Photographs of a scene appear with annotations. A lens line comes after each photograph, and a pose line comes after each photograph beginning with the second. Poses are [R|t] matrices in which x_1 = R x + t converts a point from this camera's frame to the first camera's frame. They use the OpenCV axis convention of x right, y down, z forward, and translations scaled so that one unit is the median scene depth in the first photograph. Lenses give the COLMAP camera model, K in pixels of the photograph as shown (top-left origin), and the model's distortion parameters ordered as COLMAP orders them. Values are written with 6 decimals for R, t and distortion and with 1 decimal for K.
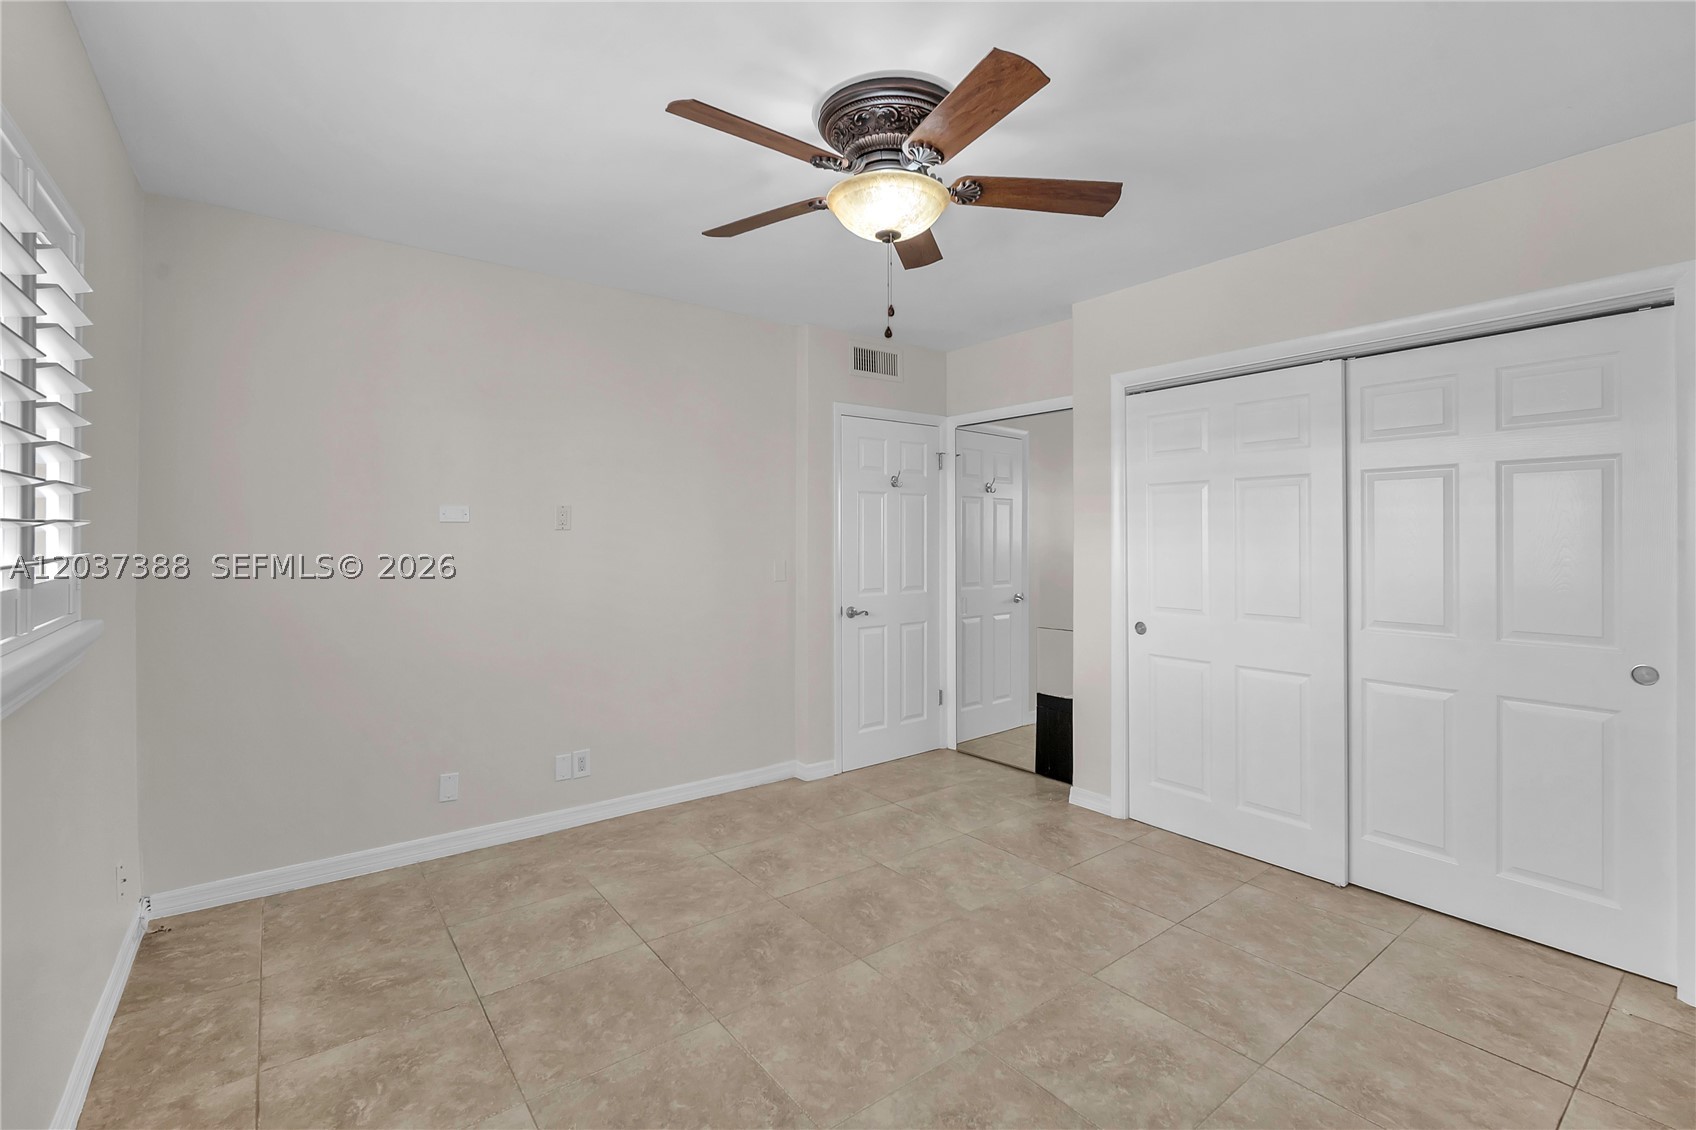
lens RADIAL K [[747.2, 0, 847.9], [0, 747.2, 550.0], [0, 0, 1]] dist [-0.000287, 0.000057]
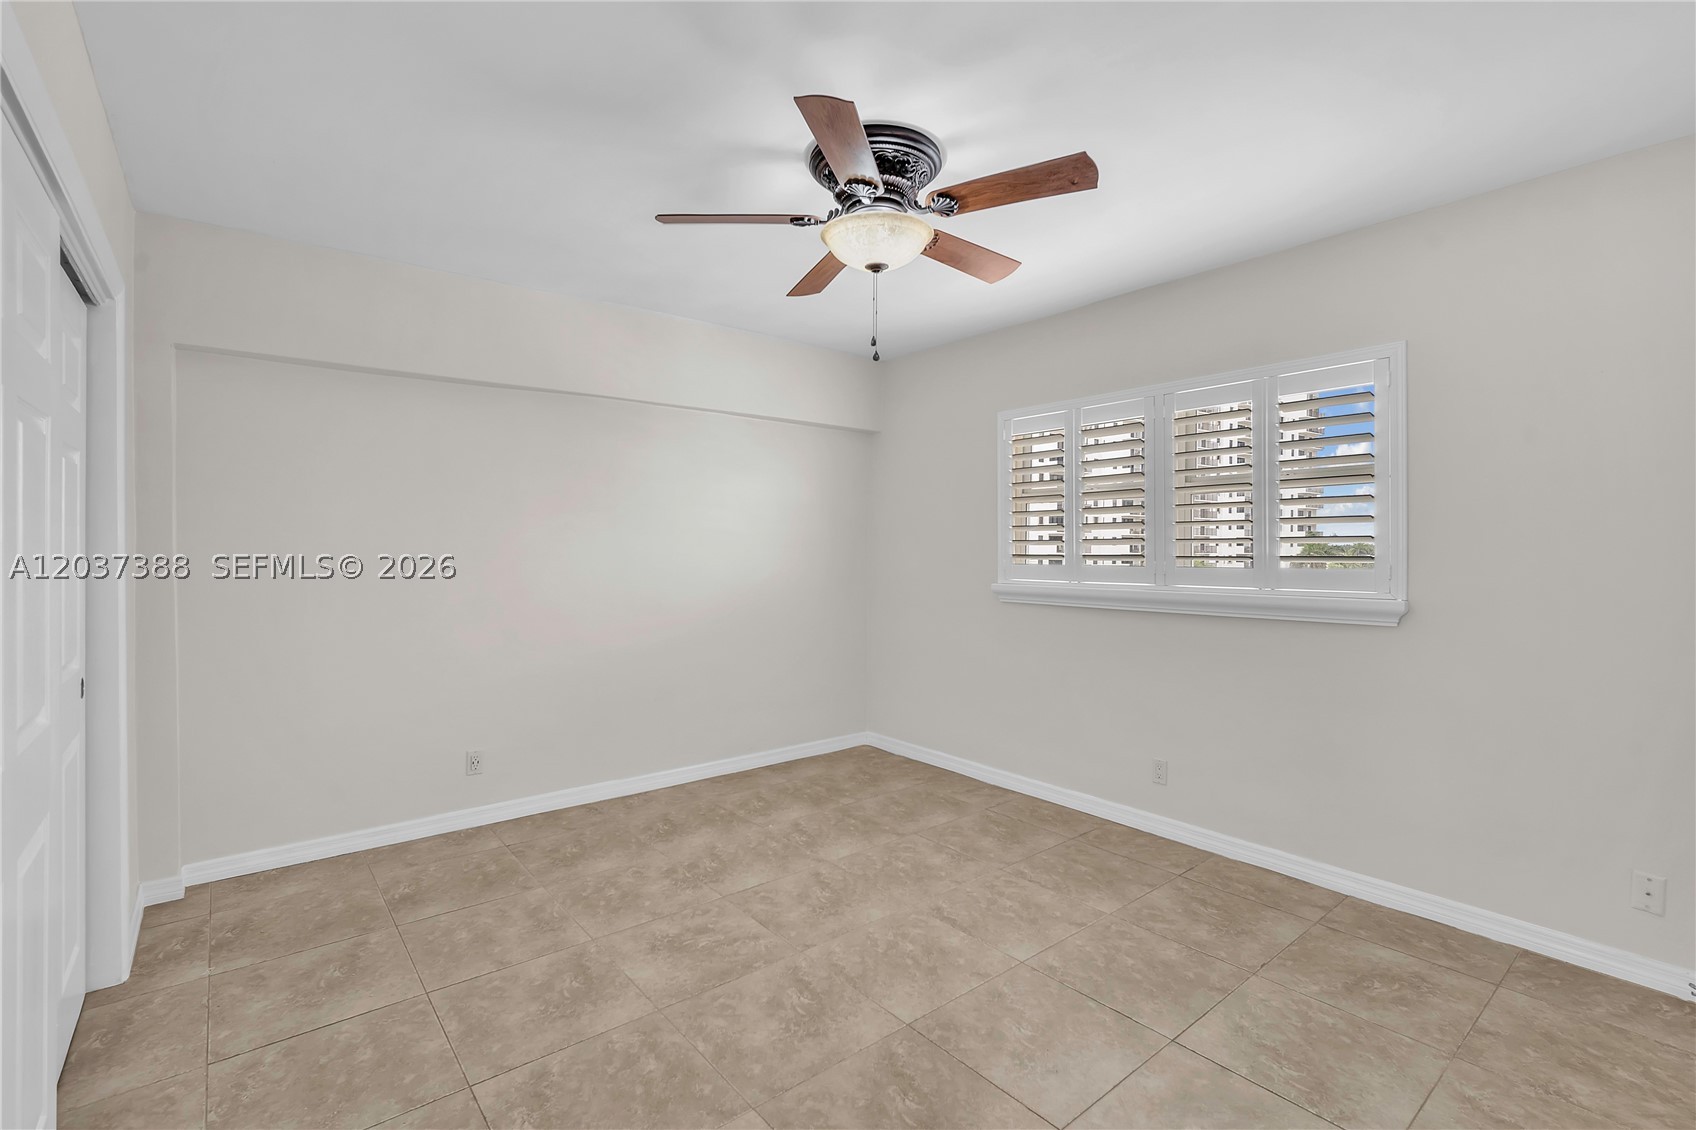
lens RADIAL K [[747.2, 0, 848.6], [0, 747.2, 554.7], [0, 0, 1]] dist [-0.000287, 0.000057]
pose [[-0.999487, -0.002036, -0.031976, 0.125898], [-0.002930, 0.999605, 0.027950, -0.031297], [0.031906, 0.028030, -0.999098, 2.053804]]
